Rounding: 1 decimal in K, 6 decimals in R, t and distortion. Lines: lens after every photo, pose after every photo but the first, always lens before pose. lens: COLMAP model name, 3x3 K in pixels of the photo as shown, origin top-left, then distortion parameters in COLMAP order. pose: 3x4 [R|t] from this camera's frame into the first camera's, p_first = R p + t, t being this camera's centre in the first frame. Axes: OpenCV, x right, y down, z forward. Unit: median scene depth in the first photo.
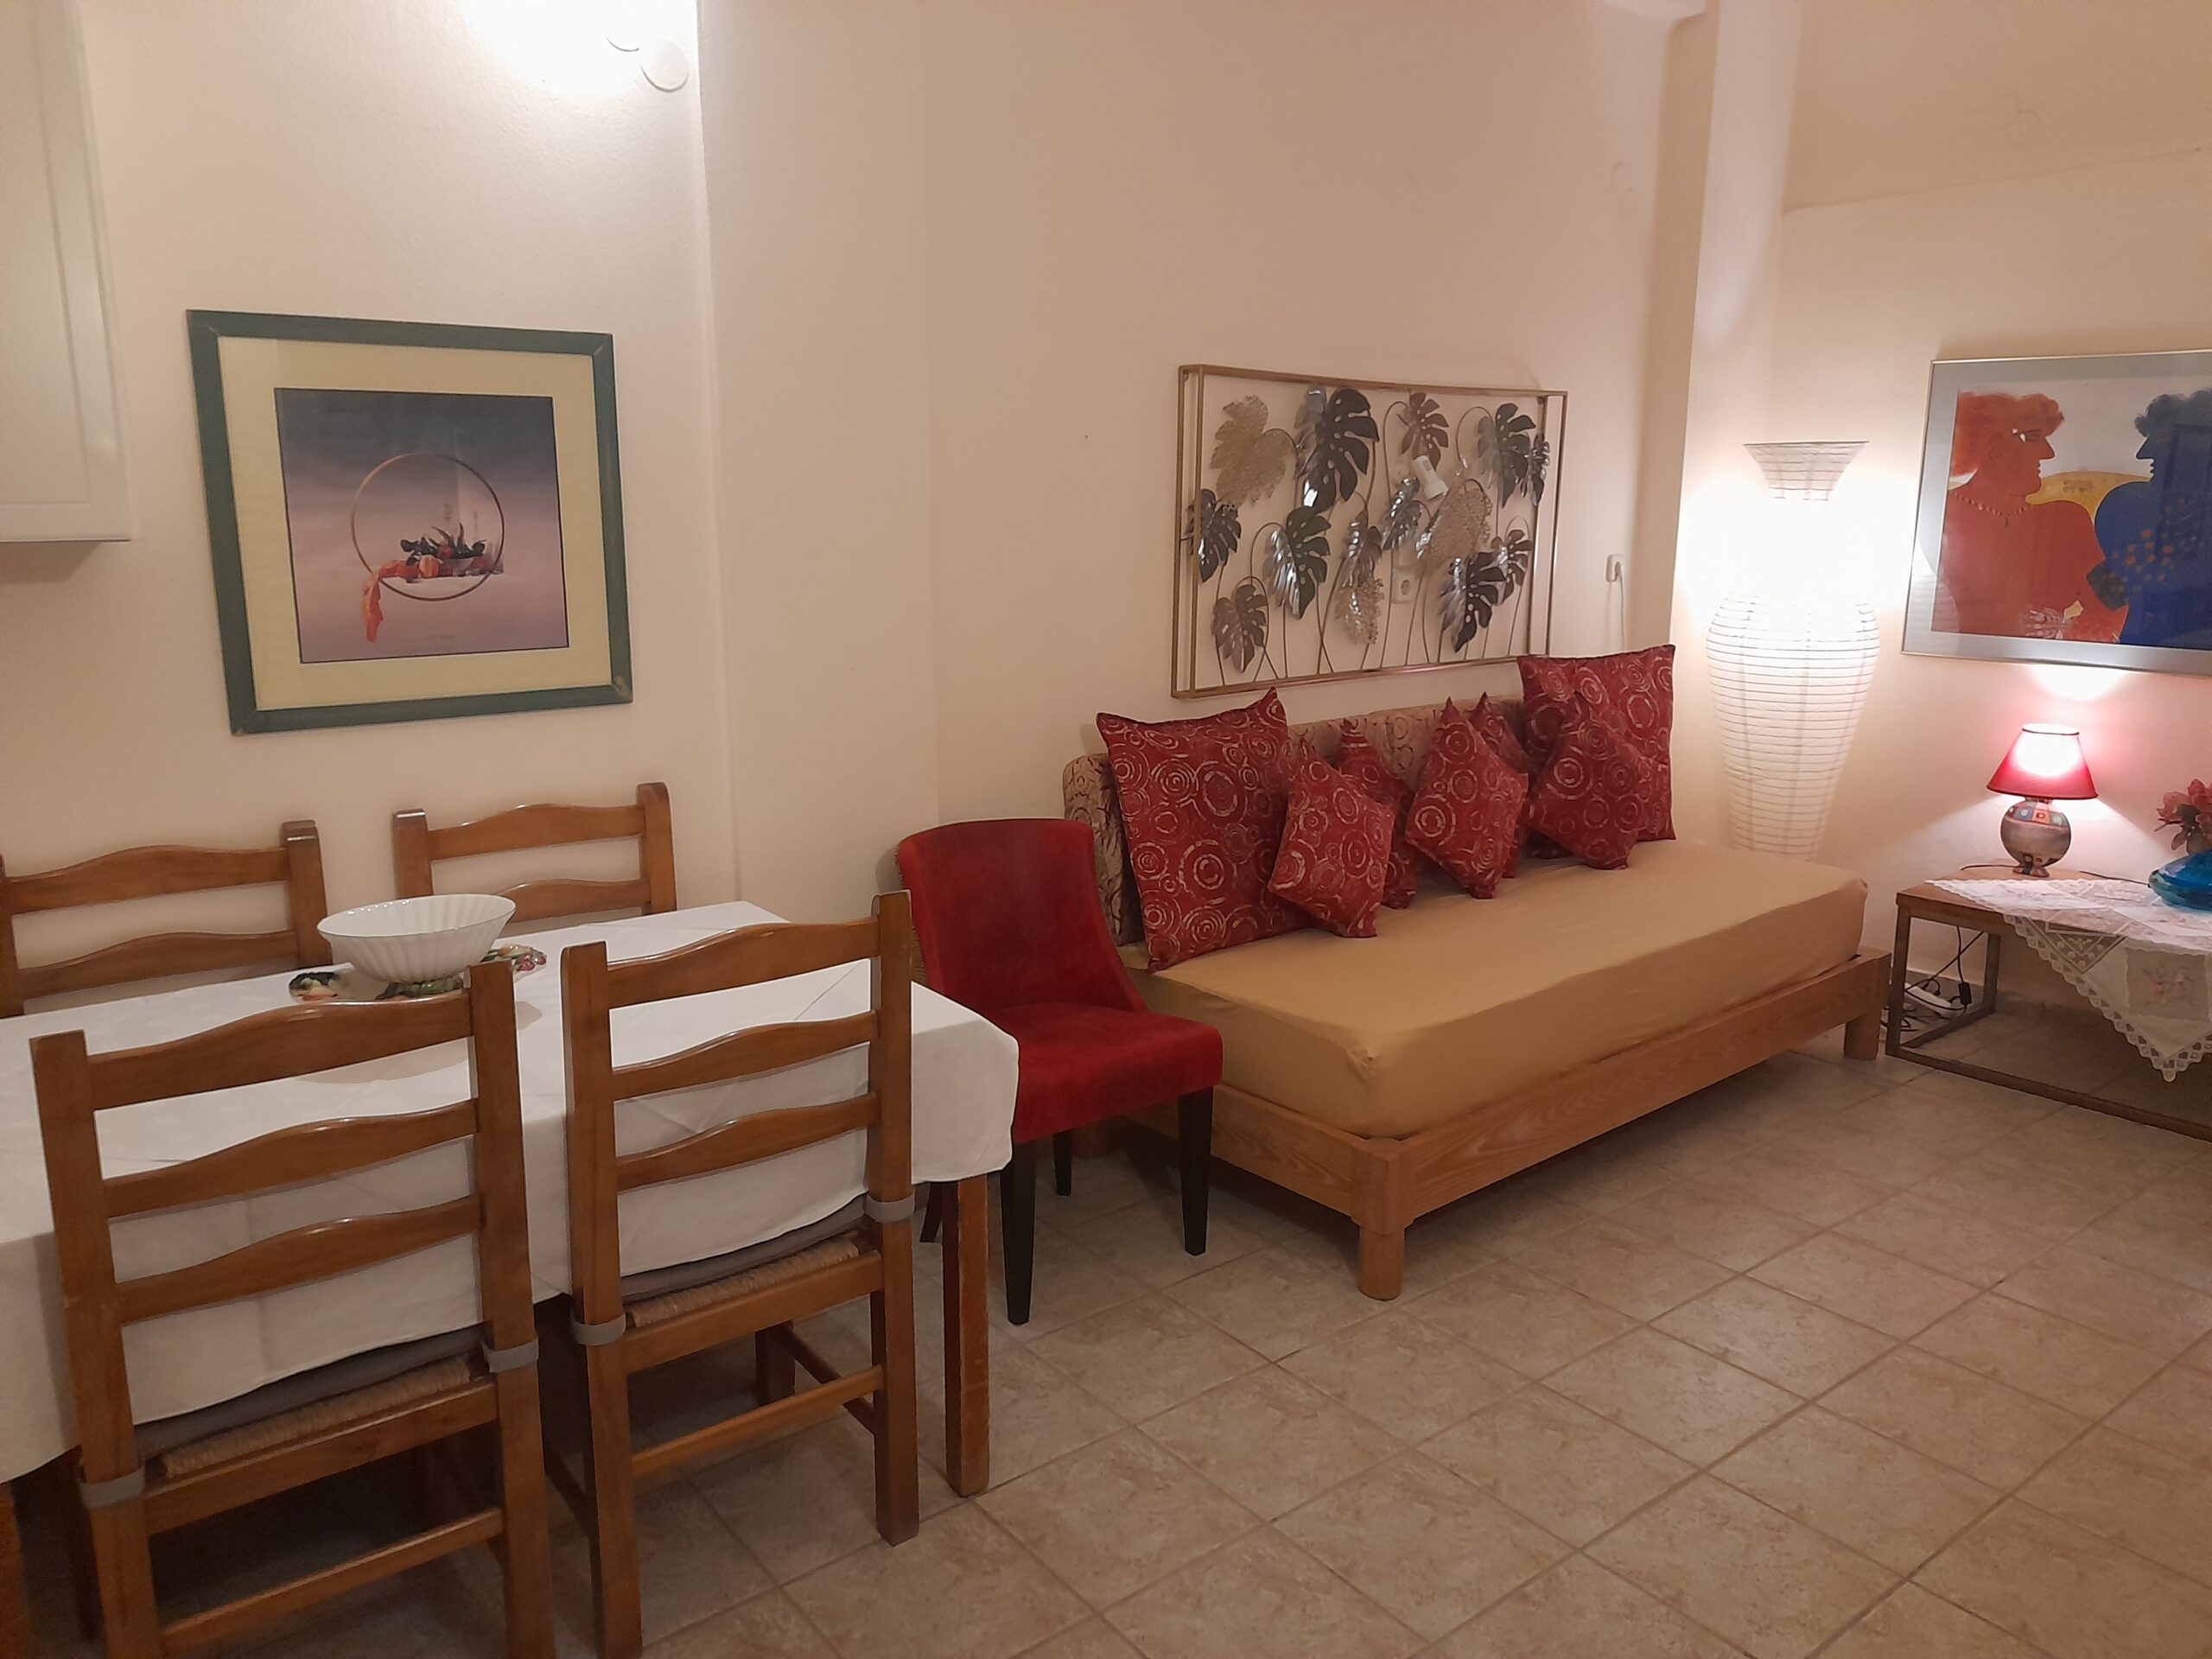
lens RADIAL K [[1630.3, 0, 1107.1], [0, 1630.3, 827.1], [0, 0, 1]] dist [0.088363, -0.086936]
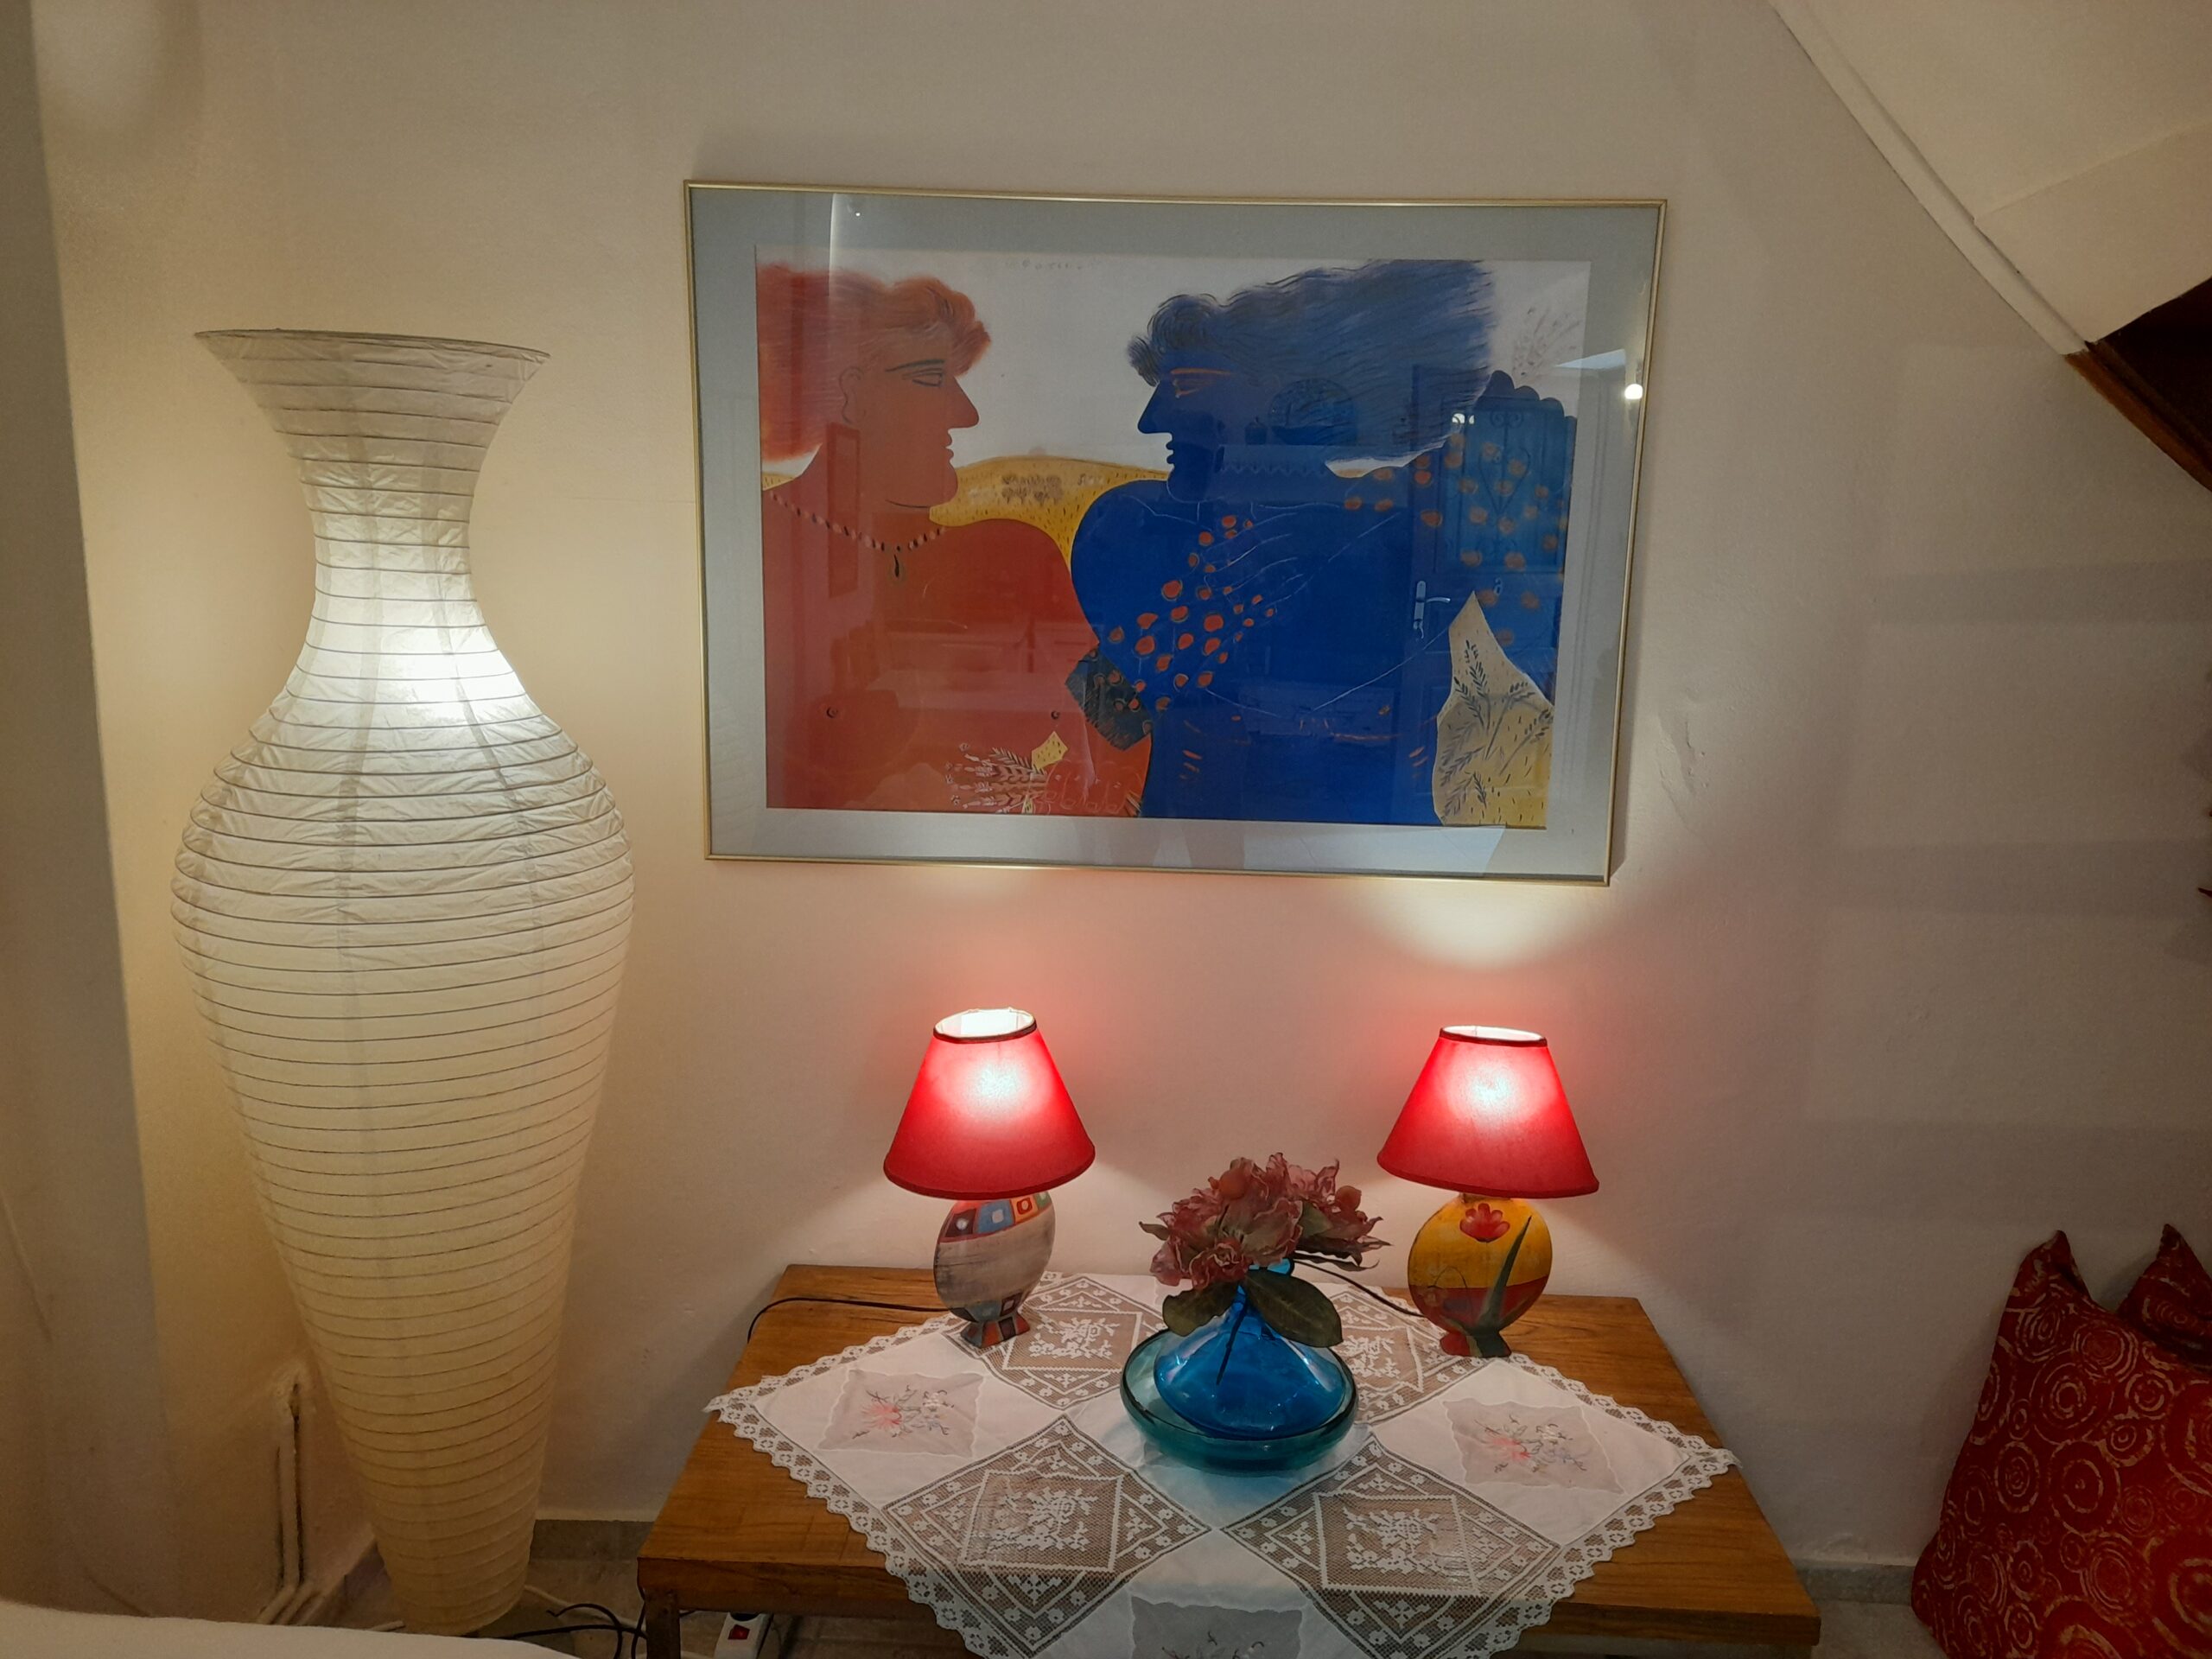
lens RADIAL K [[1630.3, 0, 1124.3], [0, 1630.3, 809.3], [0, 0, 1]] dist [0.088363, -0.086936]
pose [[0.673448, -0.123211, 0.728894, 0.299679], [0.134111, 0.990014, 0.043441, -0.153840], [-0.726967, 0.068498, 0.683247, 0.783573]]
